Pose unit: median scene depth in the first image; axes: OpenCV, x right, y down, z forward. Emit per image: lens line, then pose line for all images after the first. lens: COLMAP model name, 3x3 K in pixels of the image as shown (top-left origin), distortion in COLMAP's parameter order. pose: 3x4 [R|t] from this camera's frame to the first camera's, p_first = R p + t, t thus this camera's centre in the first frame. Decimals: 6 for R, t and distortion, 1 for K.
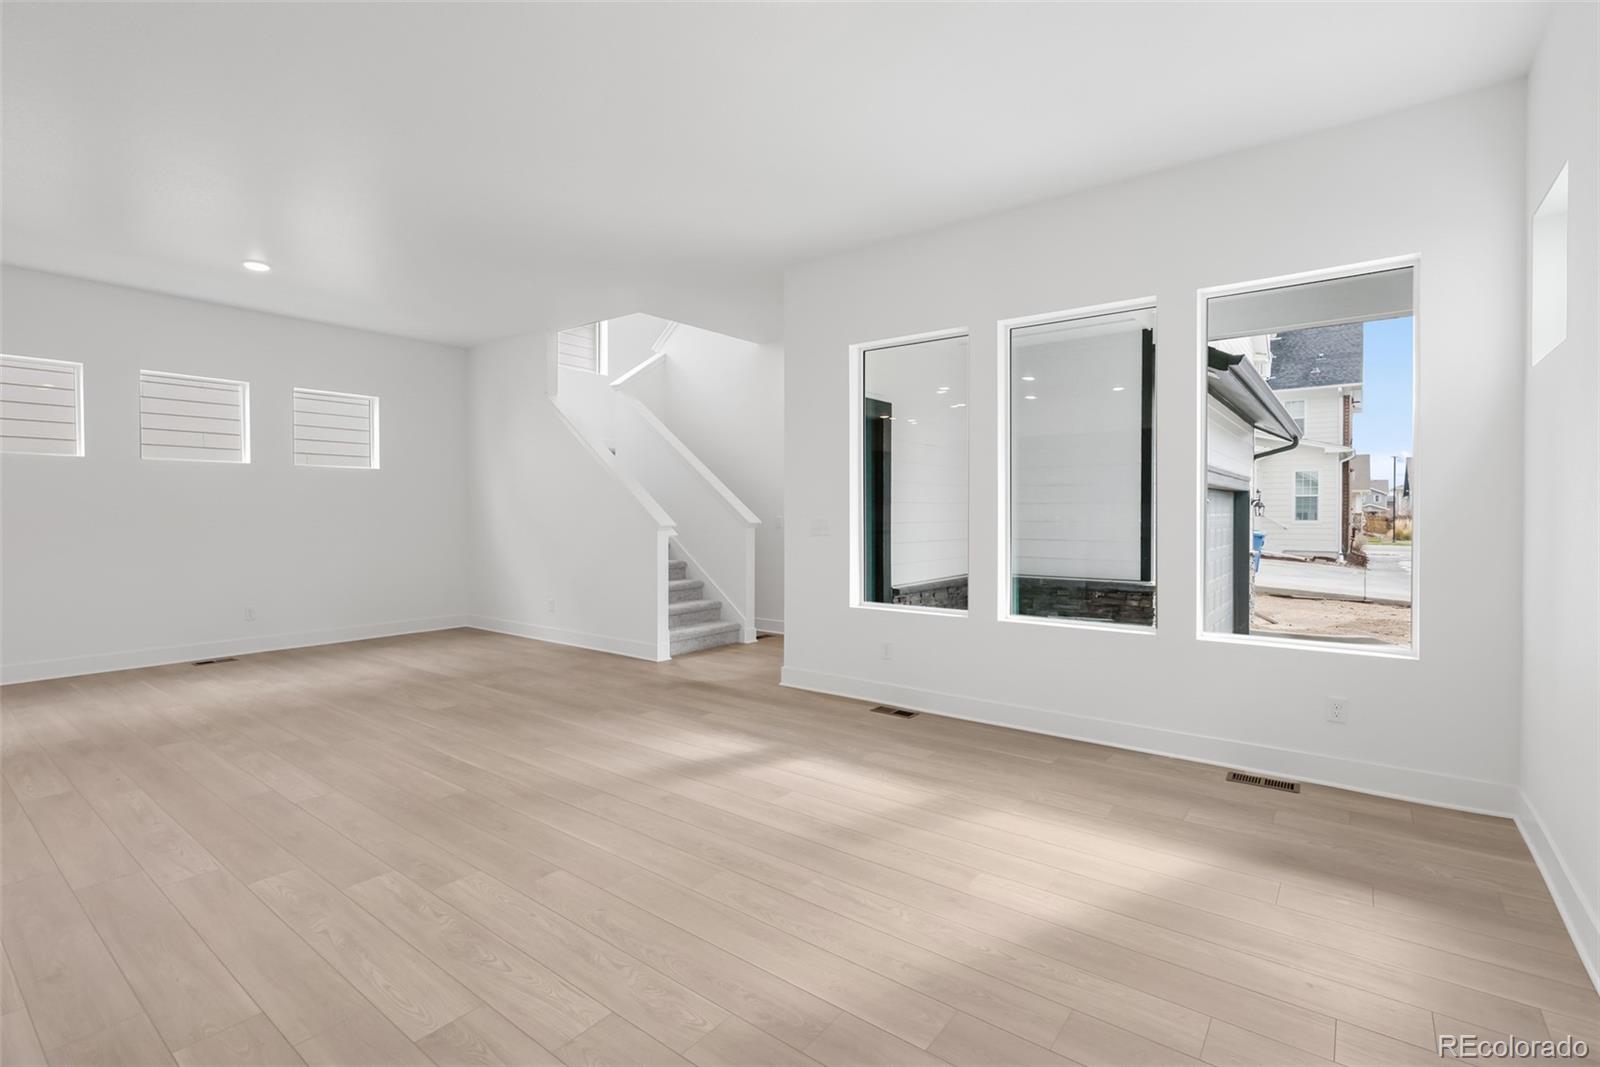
lens RADIAL K [[719.0, 0, 810.4], [0, 719.0, 537.9], [0, 0, 1]] dist [-0.005356, 0.003180]
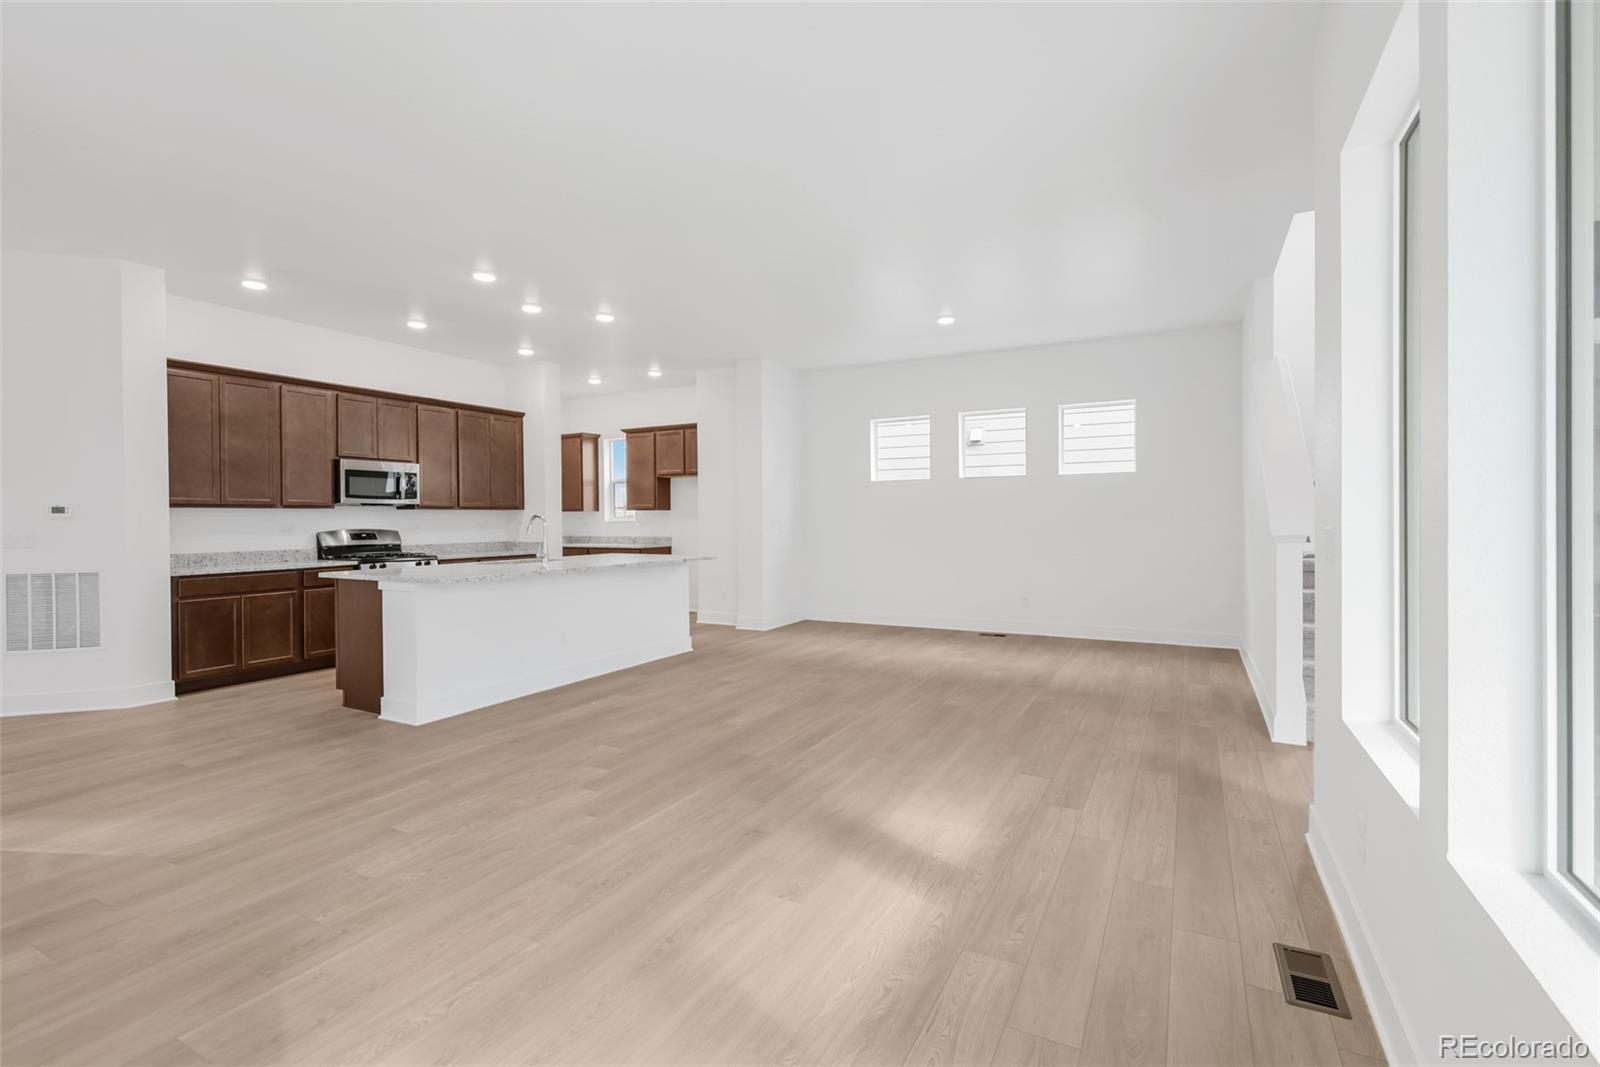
lens RADIAL K [[719.0, 0, 805.7], [0, 719.0, 524.8], [0, 0, 1]] dist [-0.005356, 0.003180]
pose [[0.158556, 0.005553, -0.987334, 0.580691], [-0.025006, 0.999686, 0.001606, -0.023335], [0.987033, 0.024435, 0.158646, 0.750849]]
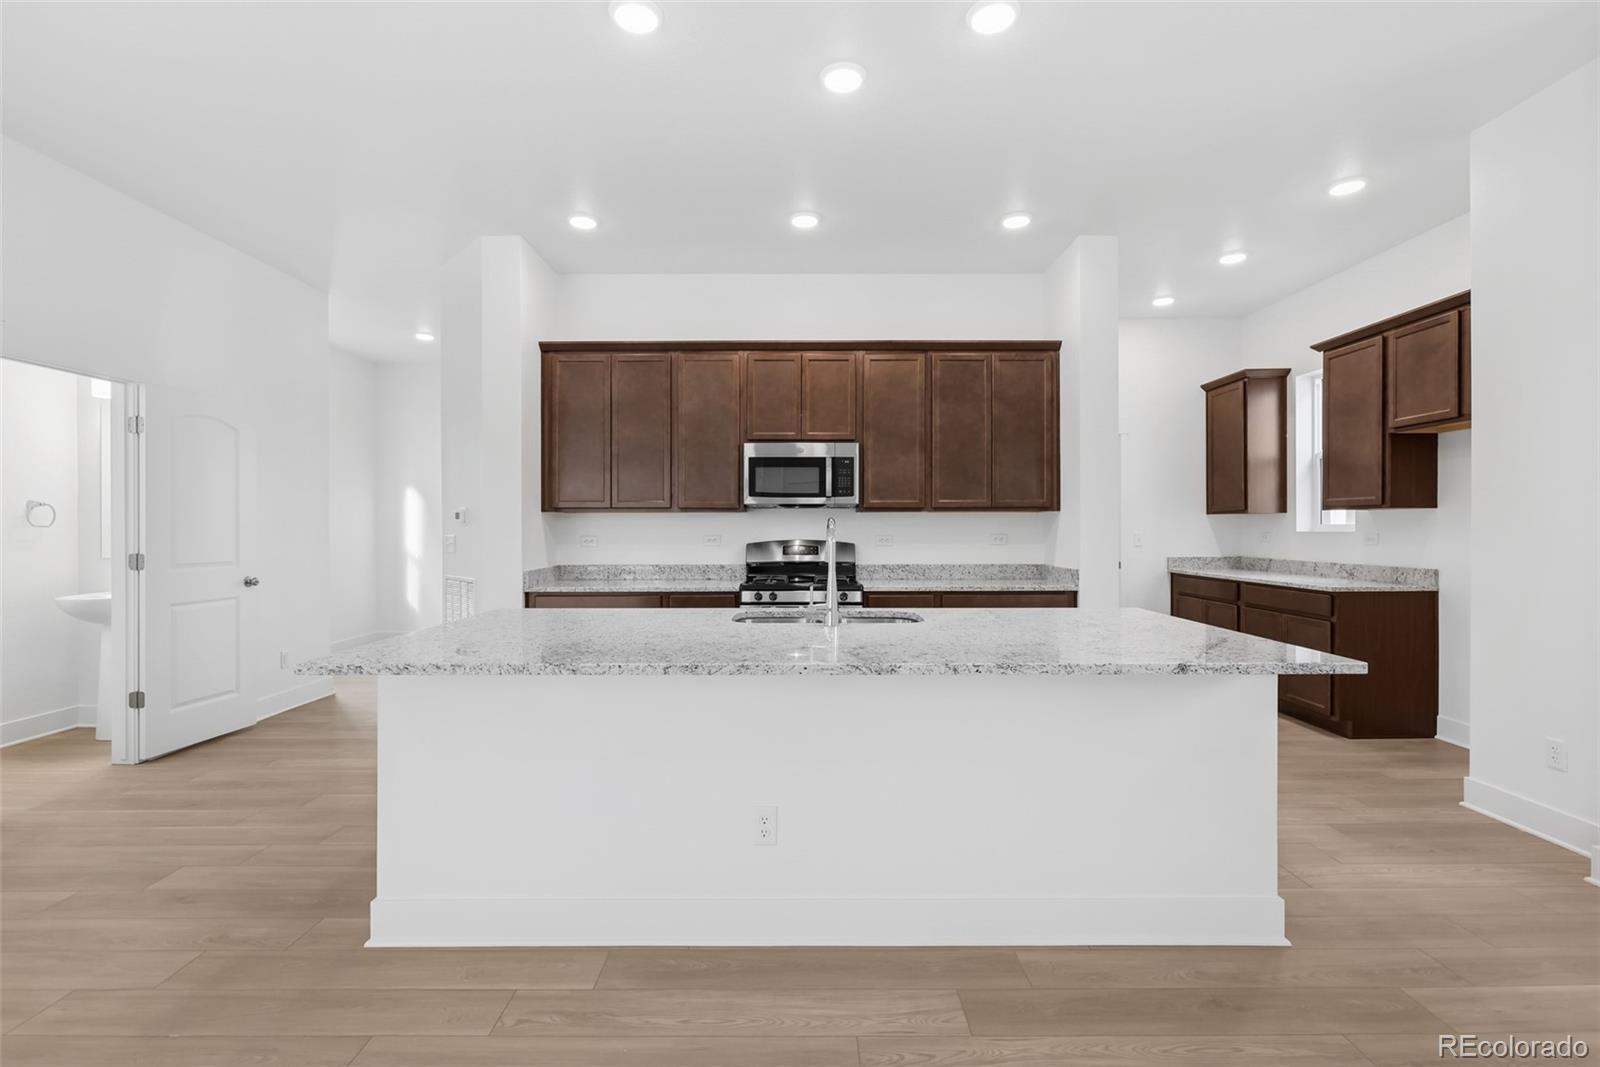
lens RADIAL K [[719.0, 0, 798.8], [0, 719.0, 528.8], [0, 0, 1]] dist [-0.005356, 0.003180]
pose [[-0.797476, -0.001228, -0.603349, -0.577514], [-0.020814, 0.999459, 0.025476, -0.035441], [0.602991, 0.032875, -0.797070, 0.972172]]
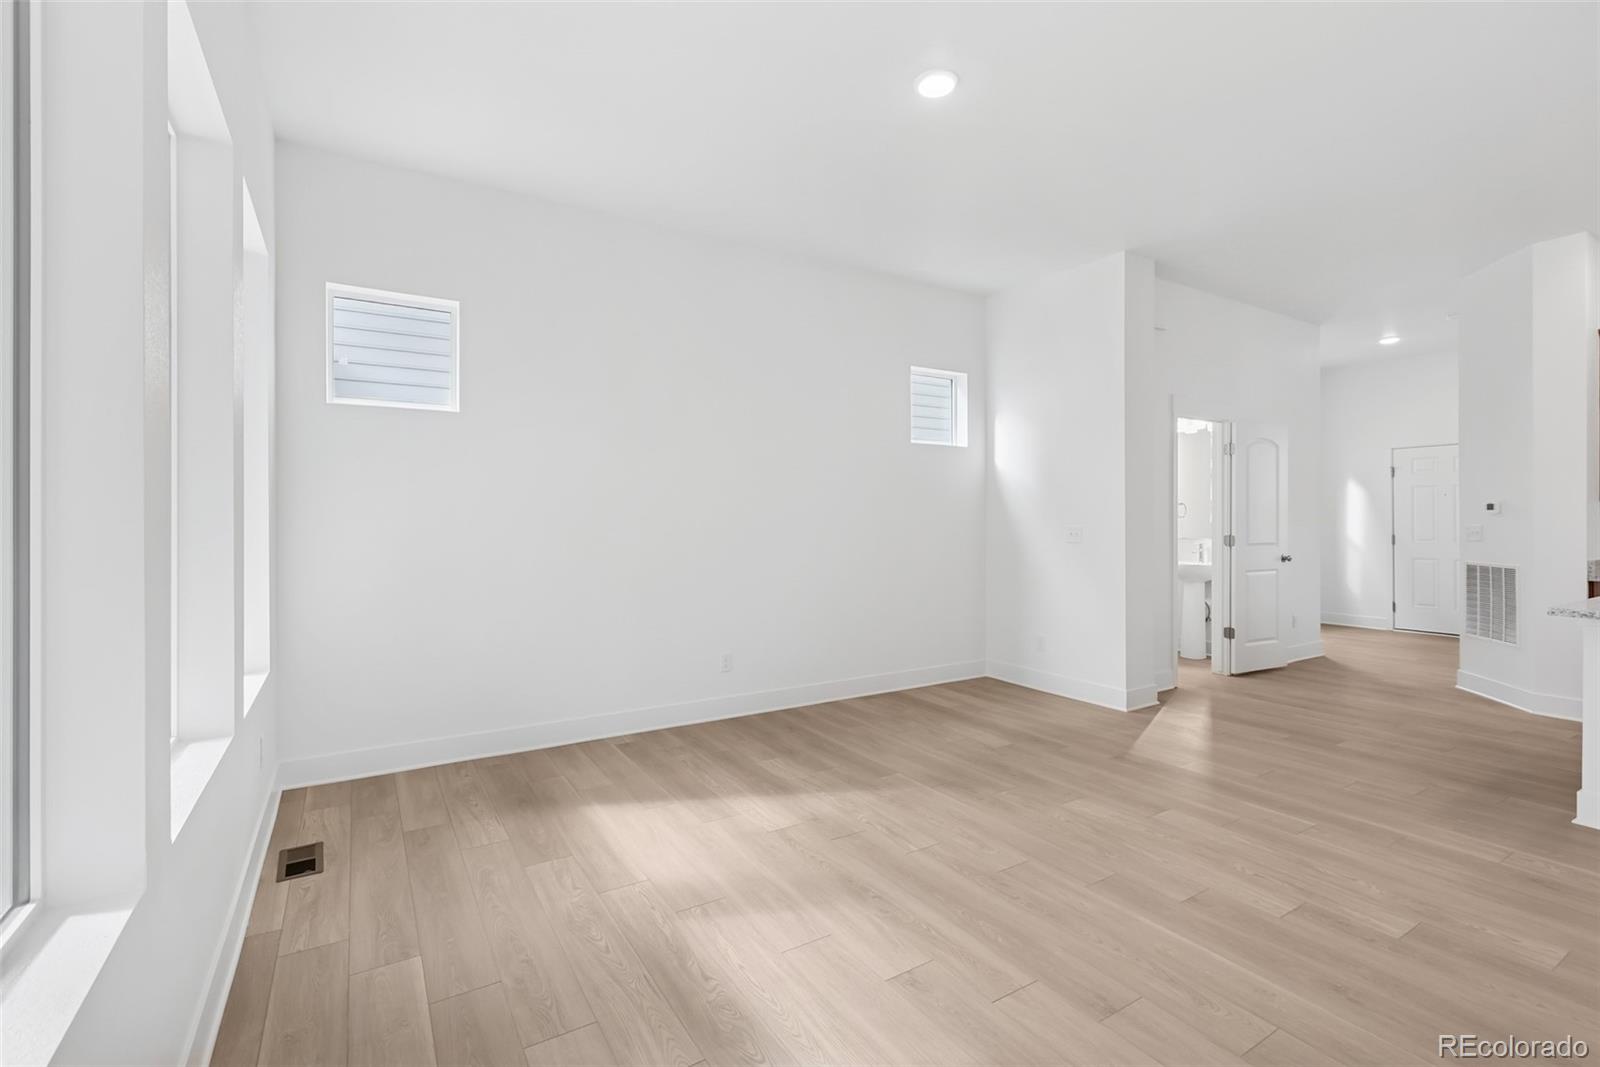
lens RADIAL K [[719.0, 0, 803.2], [0, 719.0, 522.6], [0, 0, 1]] dist [-0.005356, 0.003180]
pose [[-0.933998, -0.002966, 0.357265, -0.146078], [0.010516, 0.999304, 0.035786, -0.045790], [-0.357122, 0.037181, -0.933317, 1.336728]]
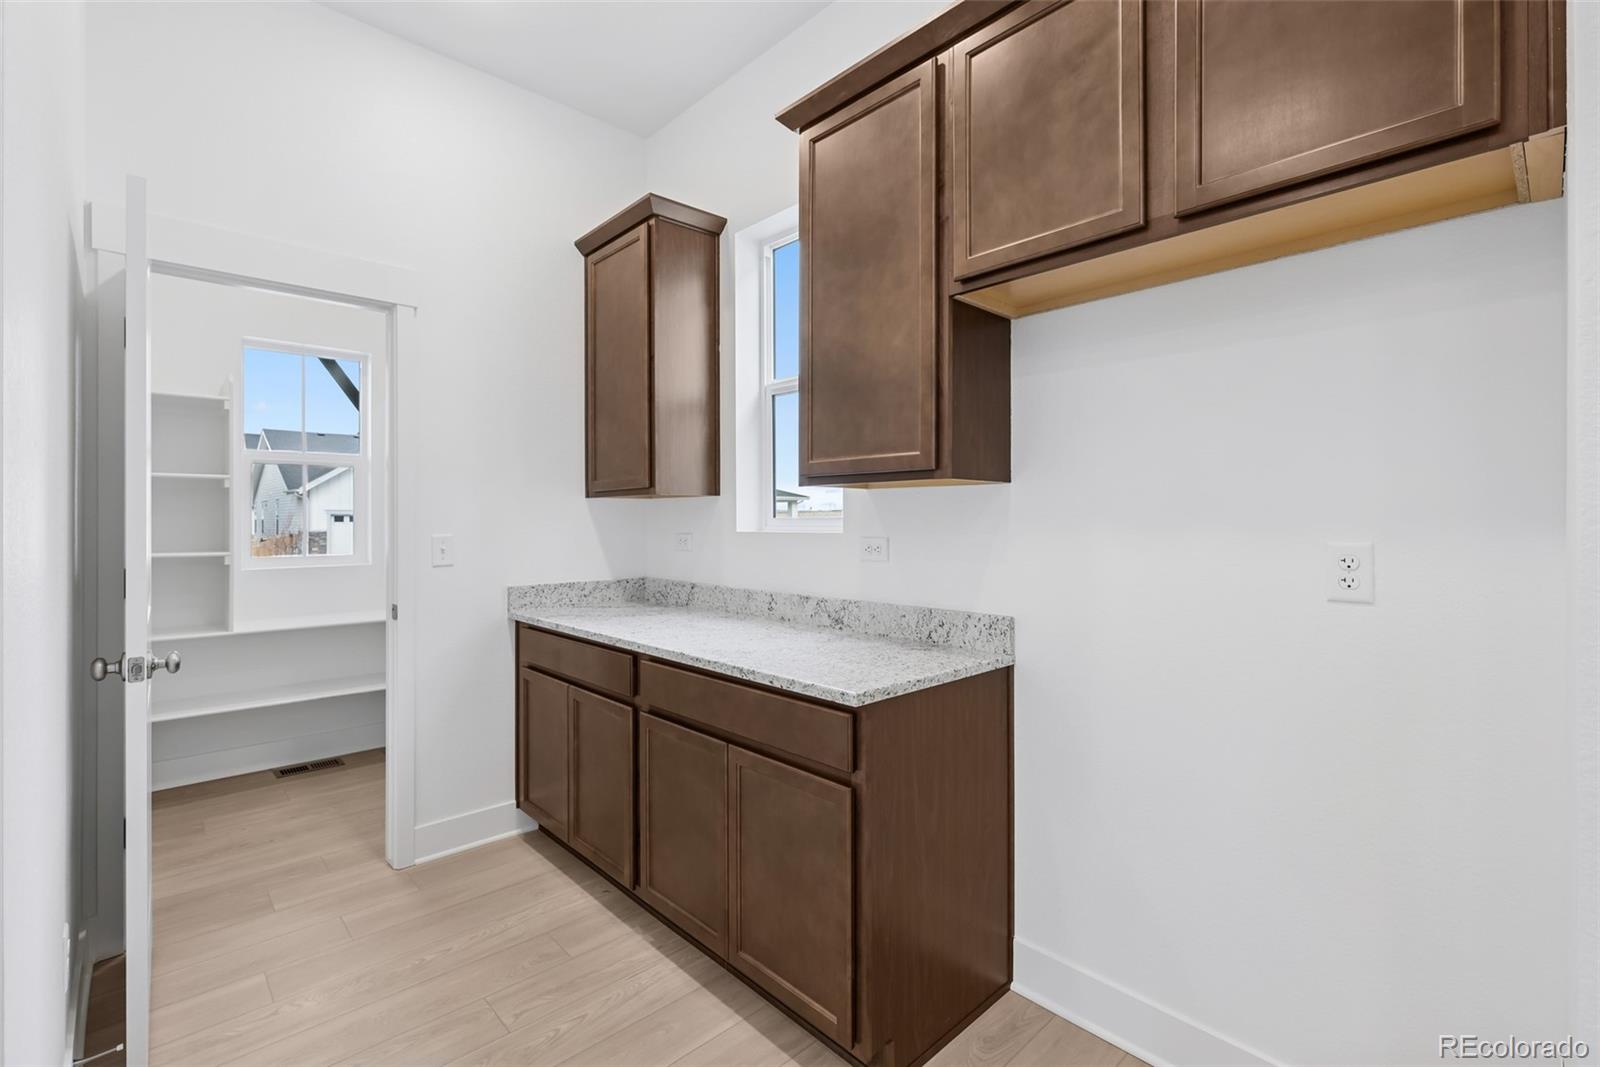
lens RADIAL K [[719.0, 0, 804.1], [0, 719.0, 517.3], [0, 0, 1]] dist [-0.005356, 0.003180]
pose [[-0.165392, -0.008657, -0.986190, -1.511647], [-0.030595, 0.999525, -0.003643, -0.028702], [0.985753, 0.029570, -0.165578, 0.620835]]
